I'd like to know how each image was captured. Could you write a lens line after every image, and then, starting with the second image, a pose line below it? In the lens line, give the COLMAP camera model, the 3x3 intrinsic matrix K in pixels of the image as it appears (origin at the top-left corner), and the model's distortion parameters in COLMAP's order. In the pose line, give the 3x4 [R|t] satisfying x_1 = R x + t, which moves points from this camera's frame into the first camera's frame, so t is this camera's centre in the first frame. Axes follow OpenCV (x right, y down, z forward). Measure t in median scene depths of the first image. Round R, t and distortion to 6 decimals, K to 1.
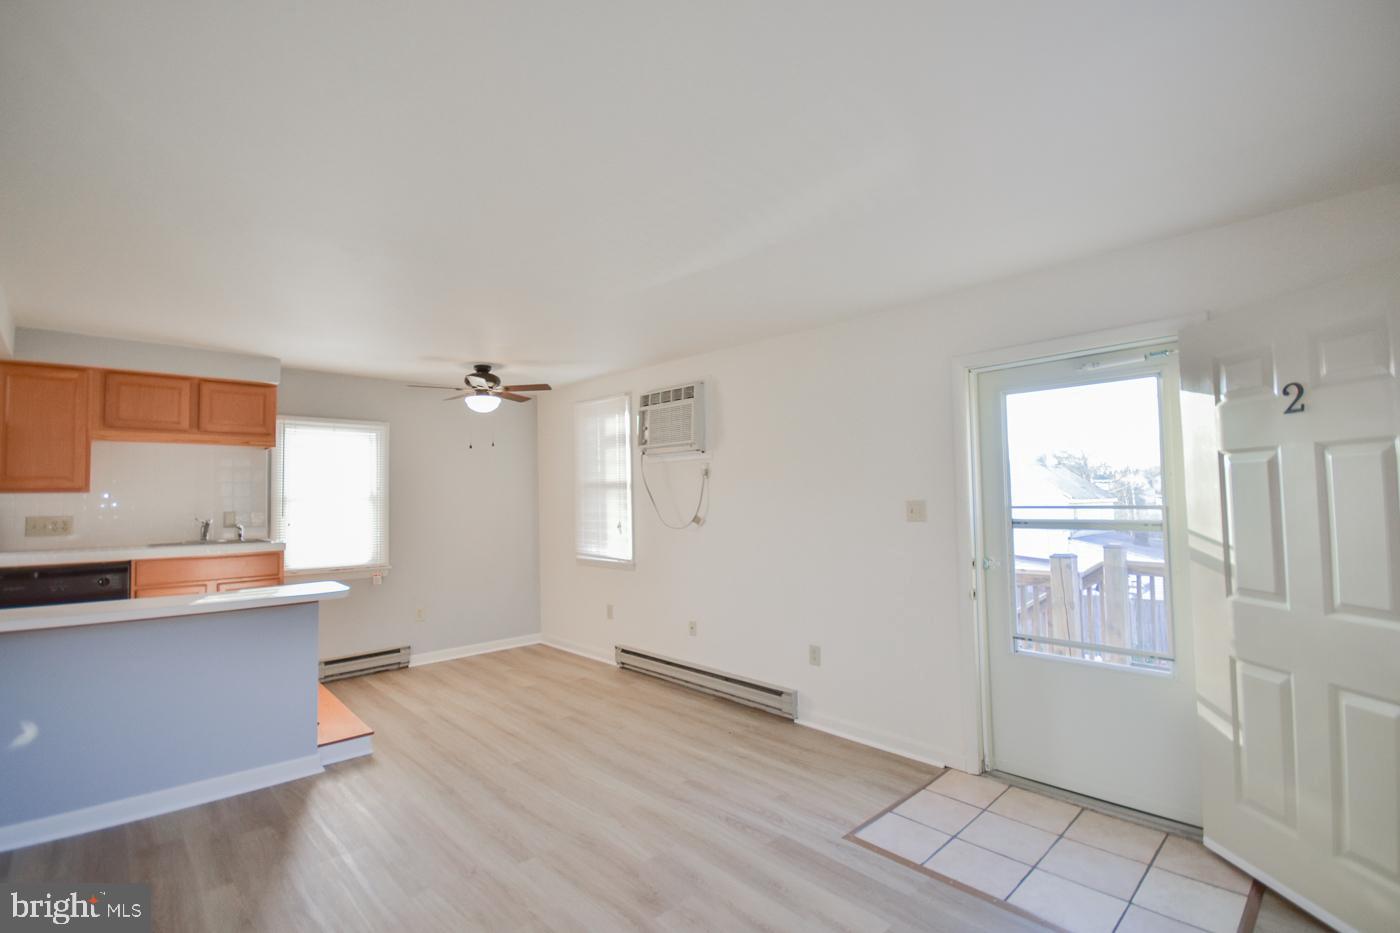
lens RADIAL K [[624.4, 0, 696.7], [0, 624.4, 468.3], [0, 0, 1]] dist [-0.001189, 0.000083]
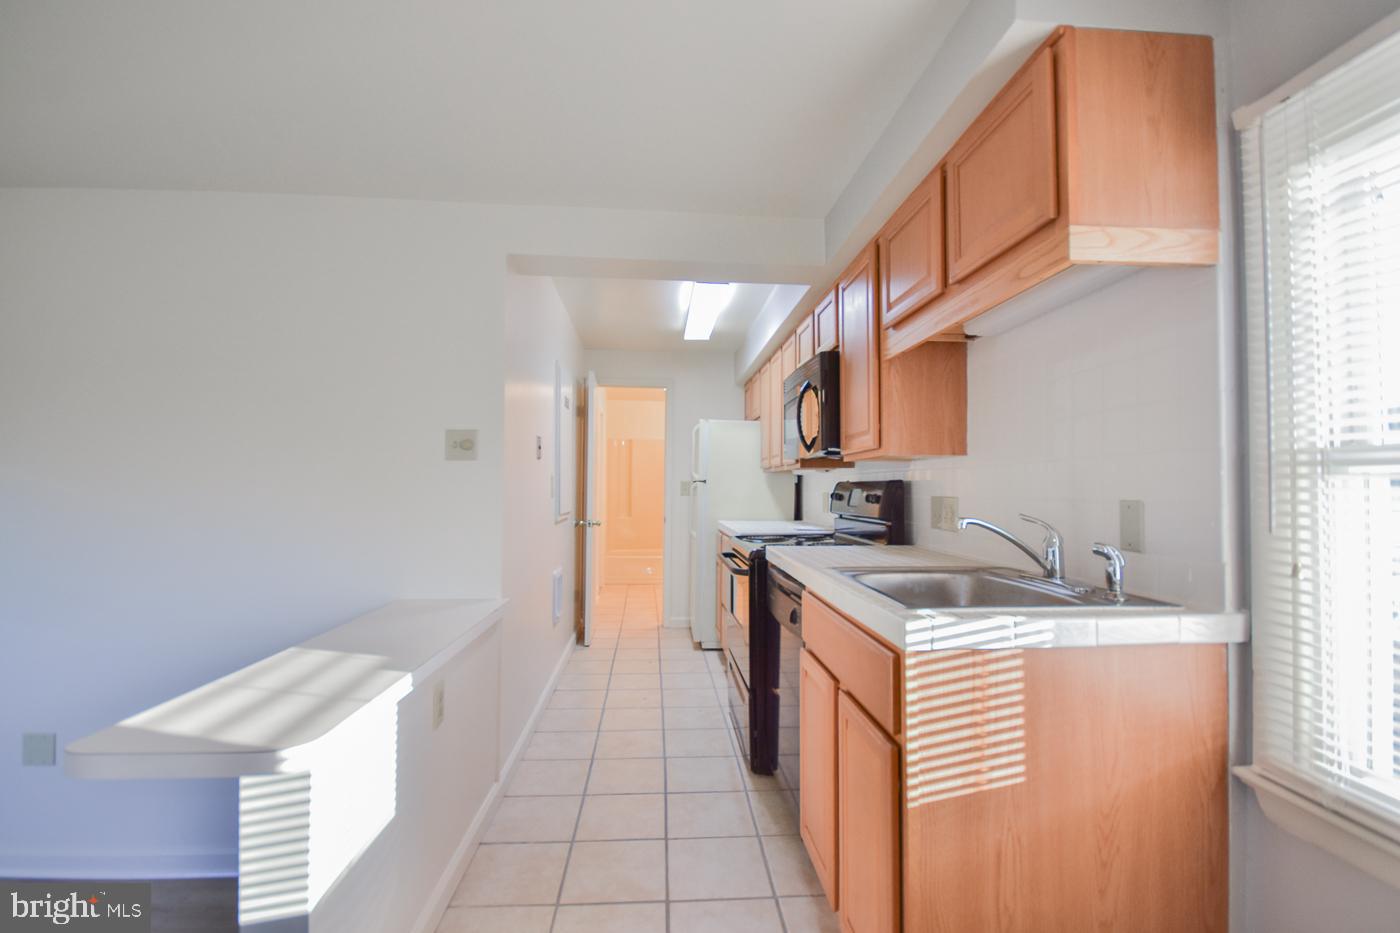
lens RADIAL K [[618.6, 0, 702.1], [0, 618.6, 469.3], [0, 0, 1]] dist [0.017942, -0.000018]
pose [[-0.632018, -0.009715, -0.774893, -0.341420], [0.041272, 0.998080, -0.046176, 0.055392], [0.773854, -0.061166, -0.630404, 0.964960]]
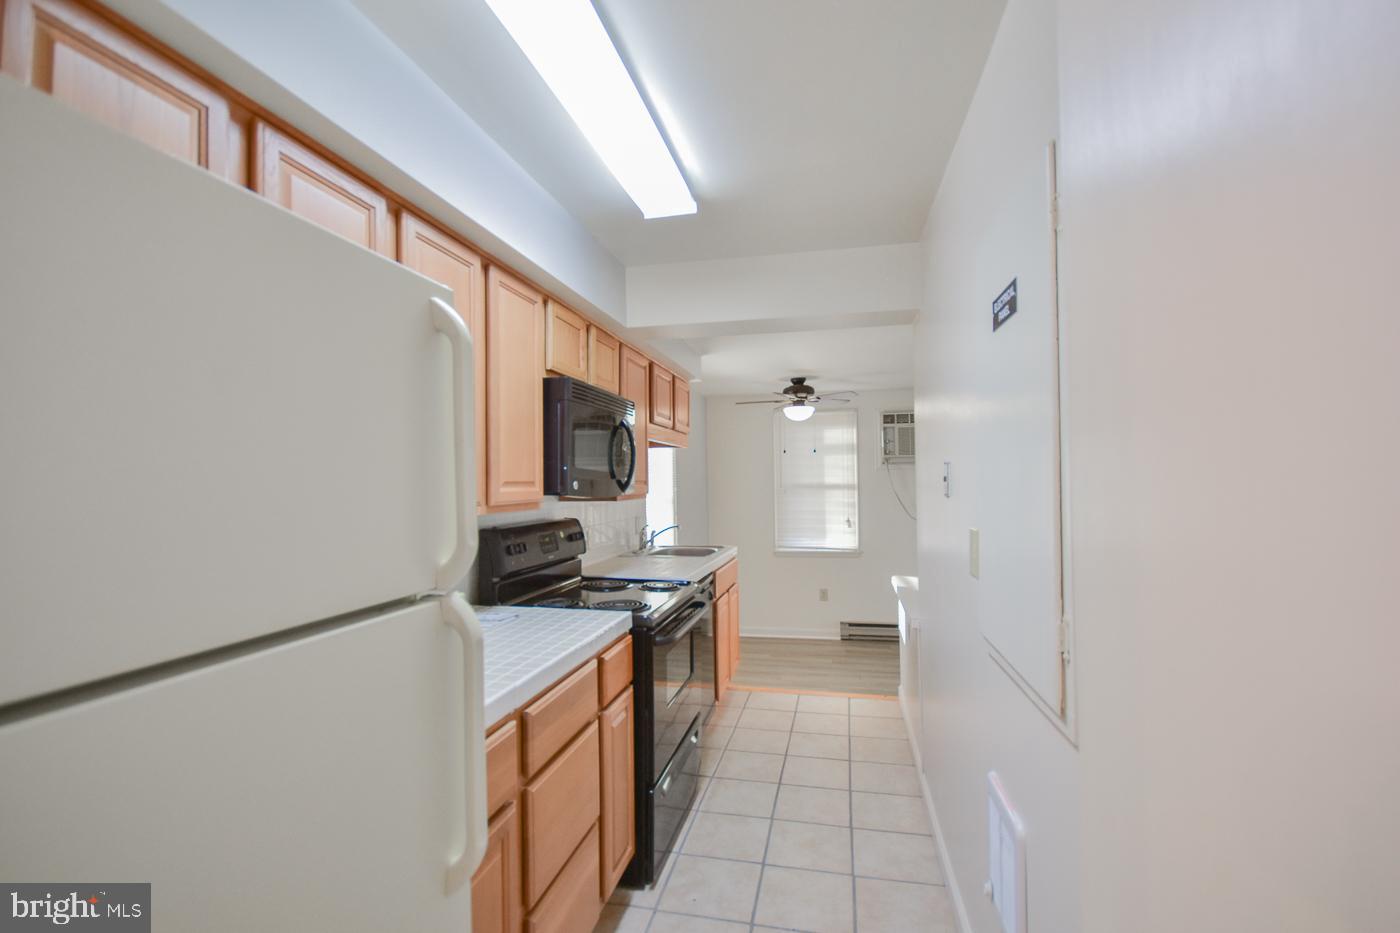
lens RADIAL K [[624.4, 0, 696.7], [0, 624.4, 468.3], [0, 0, 1]] dist [-0.001189, 0.000083]
pose [[0.832747, 0.019039, 0.553327, -1.097827], [-0.026882, 0.999620, 0.006063, -0.008313], [-0.553001, -0.019924, 0.832942, 0.181646]]
